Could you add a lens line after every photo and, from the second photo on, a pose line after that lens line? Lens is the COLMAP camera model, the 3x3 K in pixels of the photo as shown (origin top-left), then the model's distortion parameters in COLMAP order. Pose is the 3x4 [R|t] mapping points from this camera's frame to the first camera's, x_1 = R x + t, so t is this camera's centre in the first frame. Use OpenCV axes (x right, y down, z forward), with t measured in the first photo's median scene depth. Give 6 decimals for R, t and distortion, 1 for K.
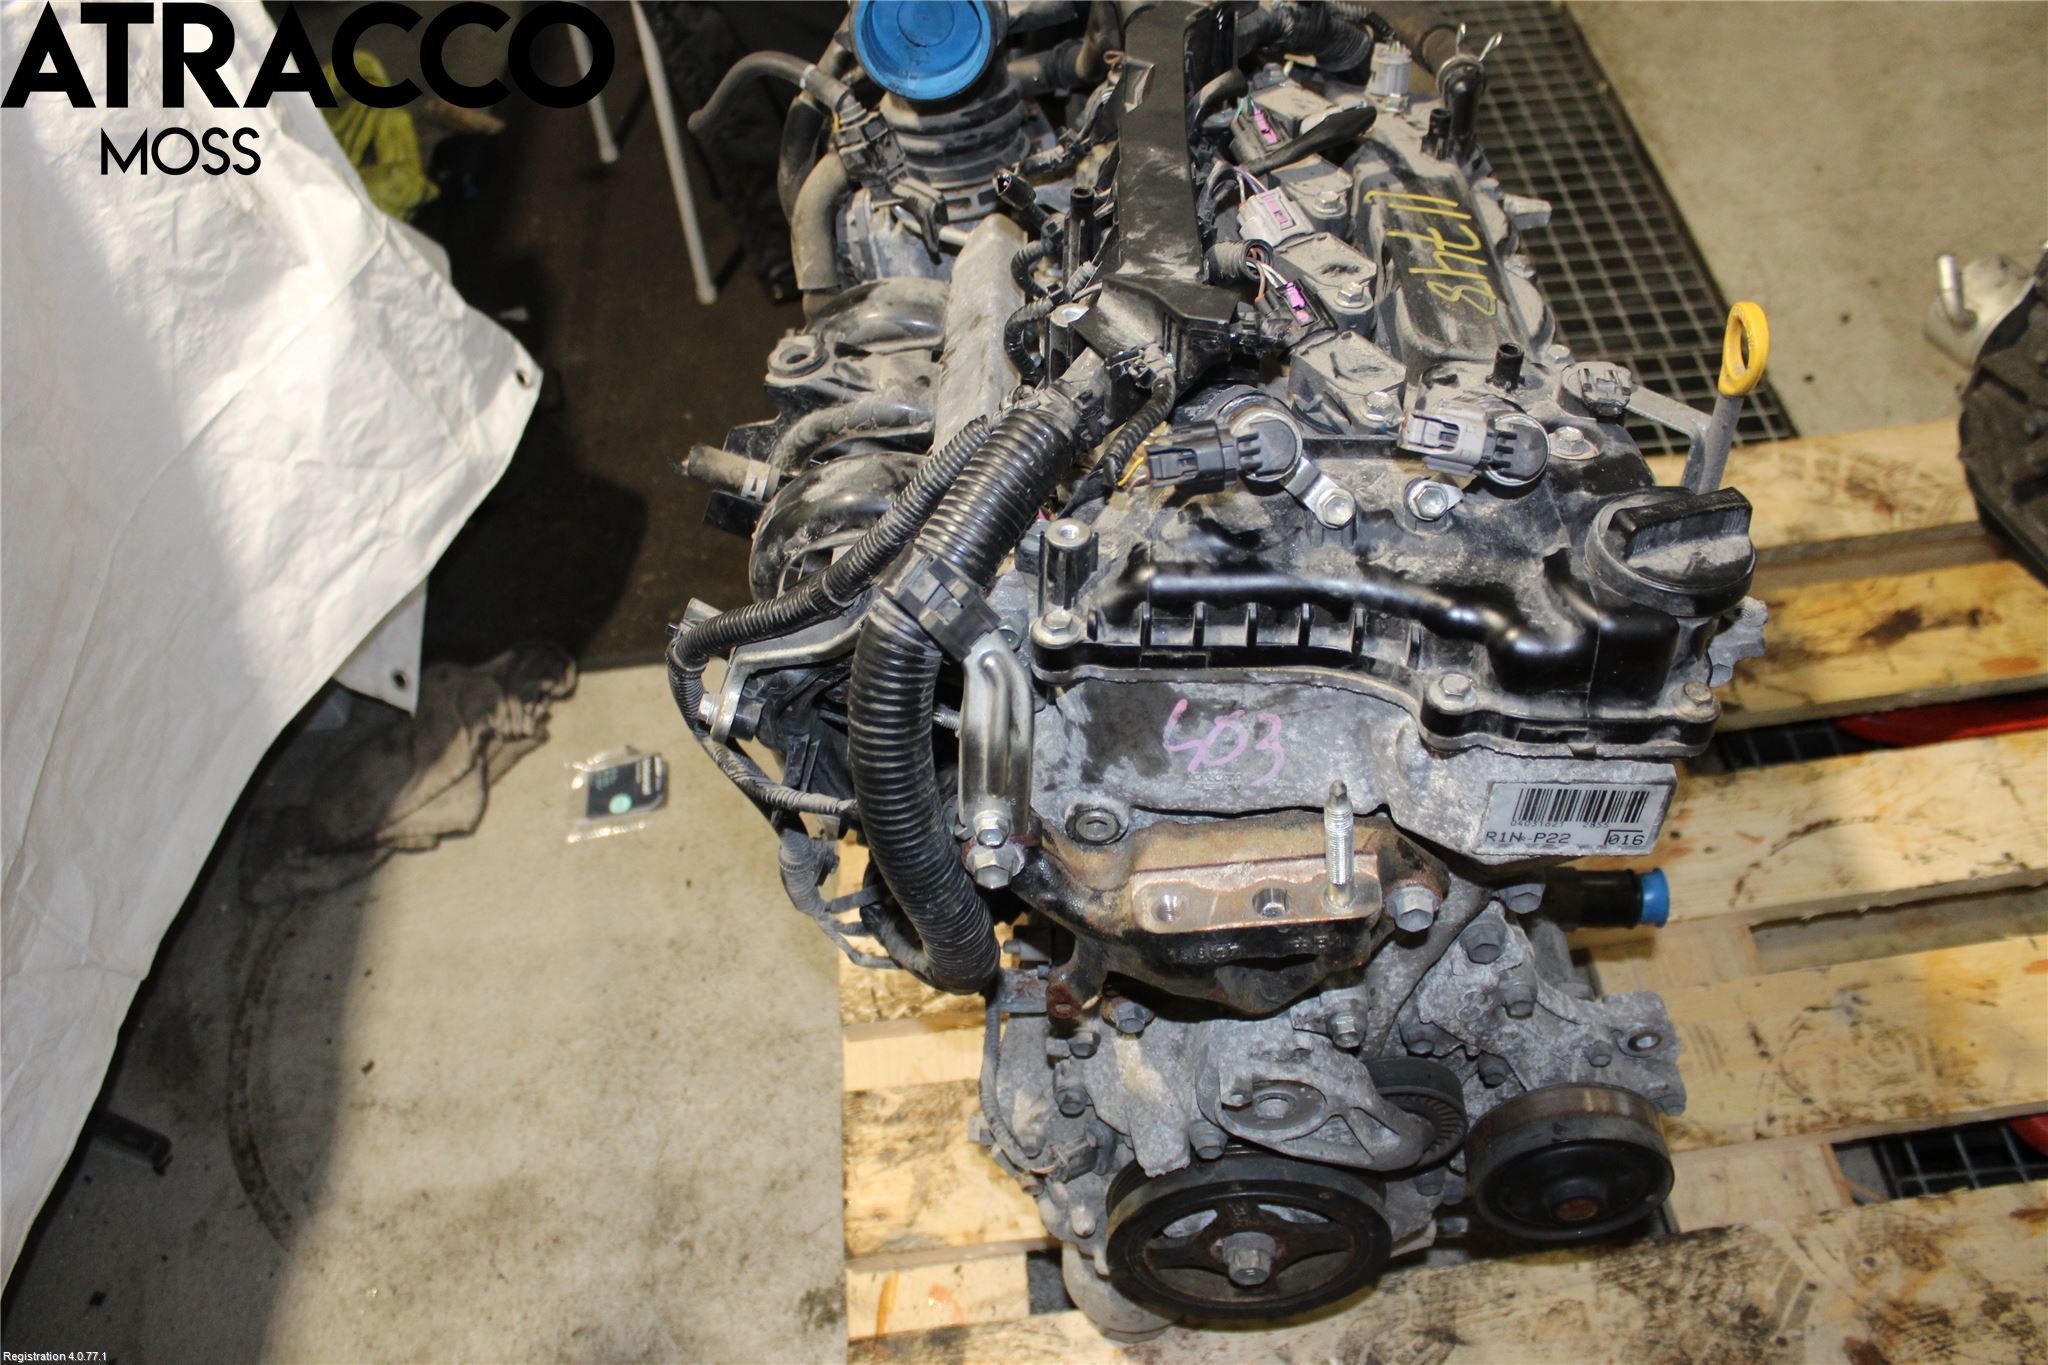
lens RADIAL K [[1649.3, 0, 1018.3], [0, 1649.3, 680.1], [0, 0, 1]] dist [-0.165663, 0.132281]
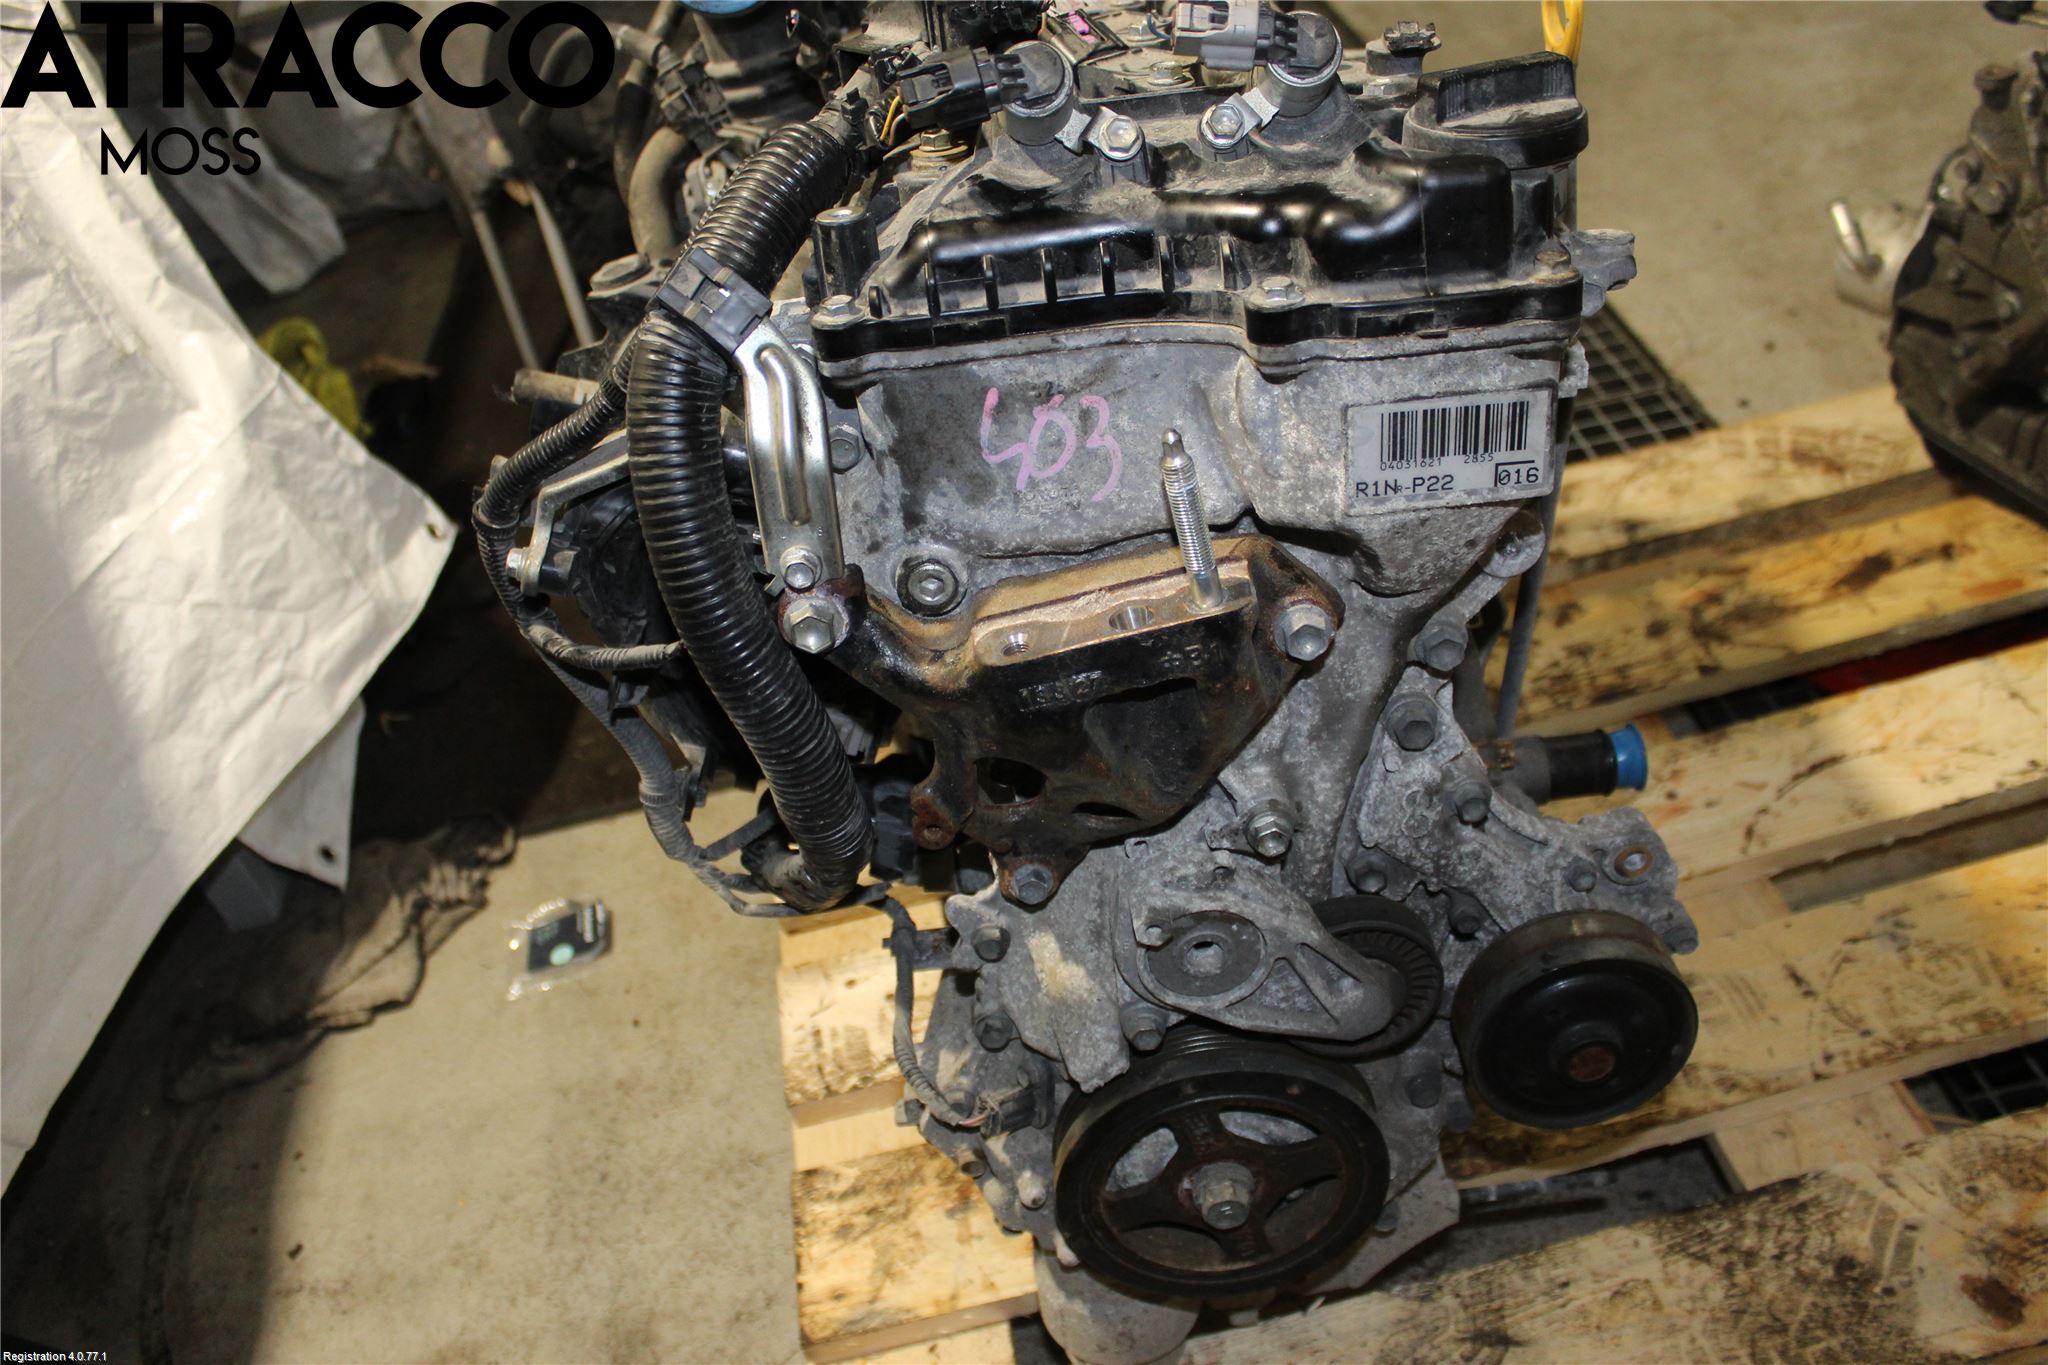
lens RADIAL K [[1649.3, 0, 1018.3], [0, 1649.3, 680.1], [0, 0, 1]] dist [-0.165663, 0.132281]
pose [[0.992818, -0.119631, -0.000569, 0.051464], [0.117387, 0.975089, -0.188208, 0.180899], [0.023071, 0.186790, 0.982129, 0.083035]]
